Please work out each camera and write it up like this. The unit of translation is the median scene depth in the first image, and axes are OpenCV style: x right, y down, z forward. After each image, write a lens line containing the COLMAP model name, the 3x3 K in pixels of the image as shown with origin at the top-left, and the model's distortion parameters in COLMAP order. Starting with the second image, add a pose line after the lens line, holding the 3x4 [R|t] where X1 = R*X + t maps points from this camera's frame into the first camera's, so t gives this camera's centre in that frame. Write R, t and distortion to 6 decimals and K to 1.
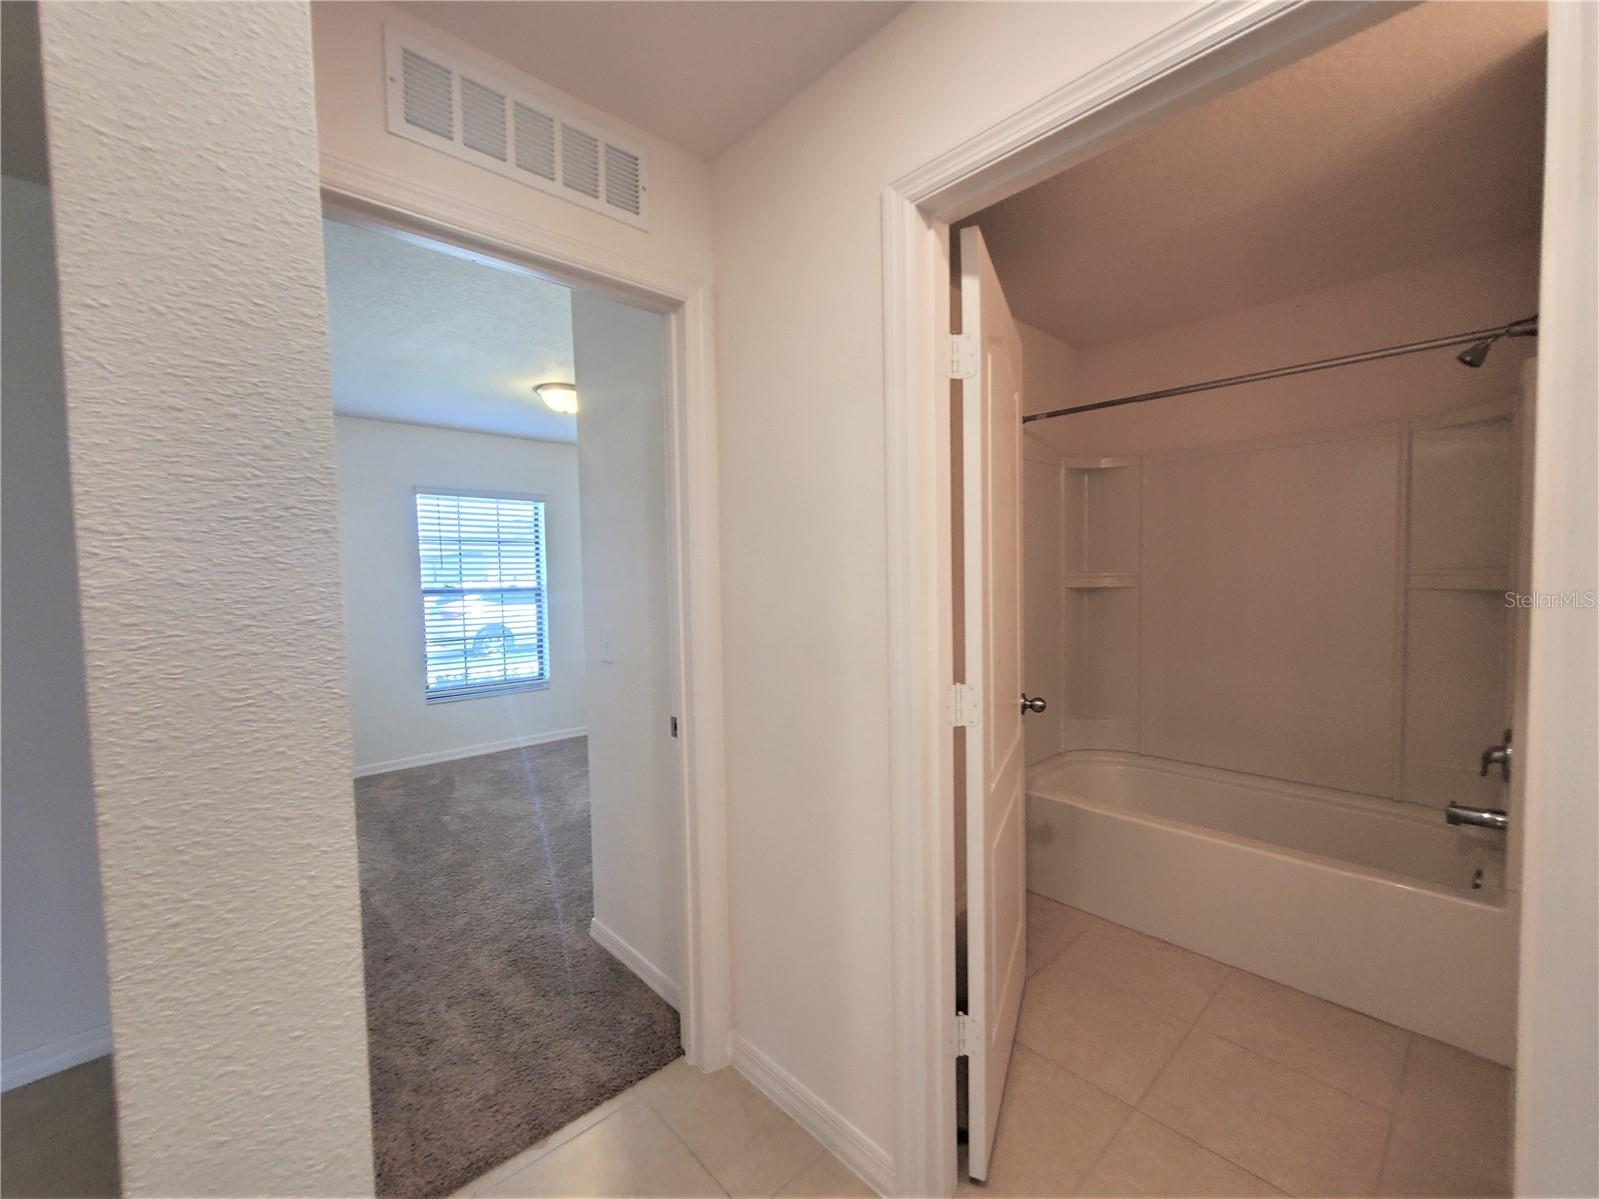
lens RADIAL K [[643.9, 0, 799.5], [0, 643.9, 599.5], [0, 0, 1]] dist [-0.000471, -0.000087]
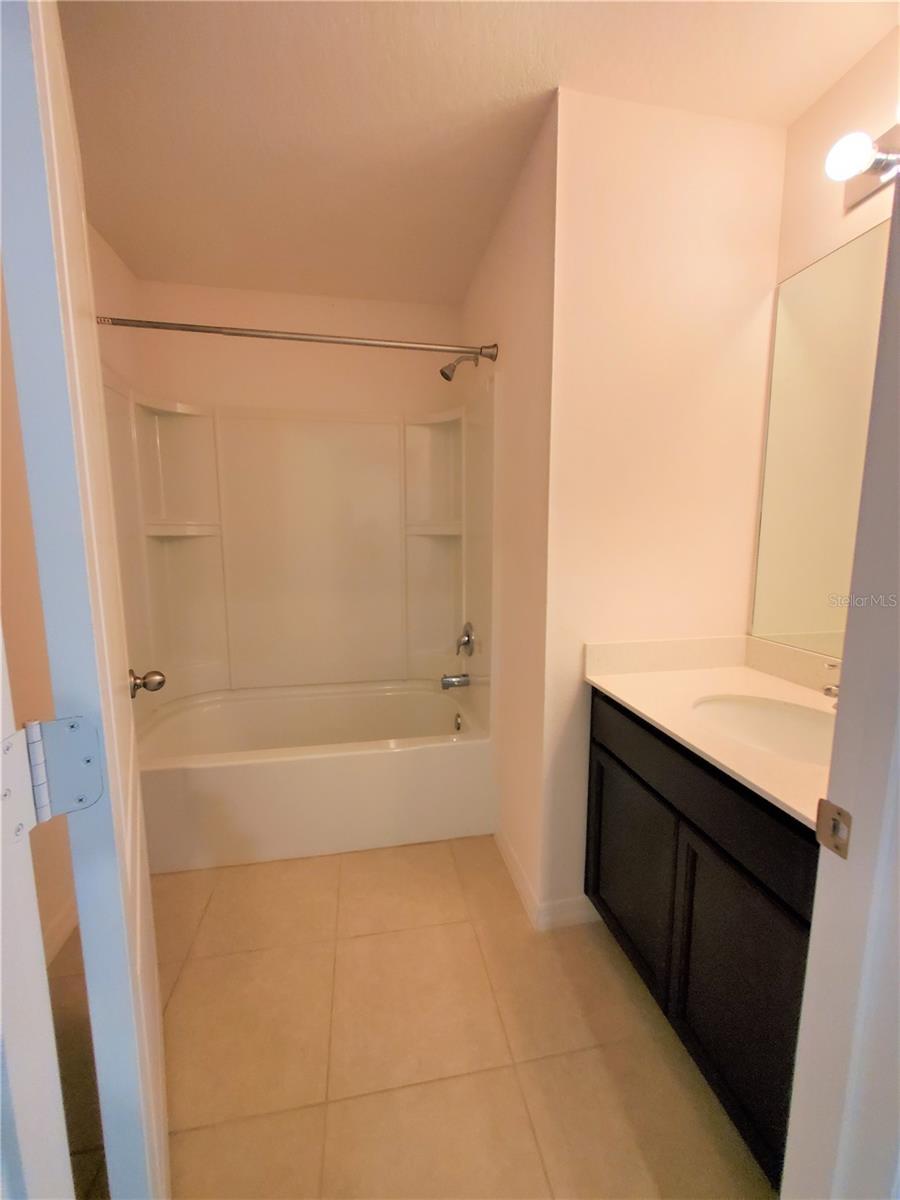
lens RADIAL K [[483.2, 0, 450.0], [0, 483.2, 600.0], [0, 0, 1]] dist [-0.000471, -0.000087]
pose [[0.544893, -0.104215, 0.832004, 0.089300], [0.023970, 0.993777, 0.108779, 0.013758], [-0.838163, -0.039330, 0.544000, 0.375219]]
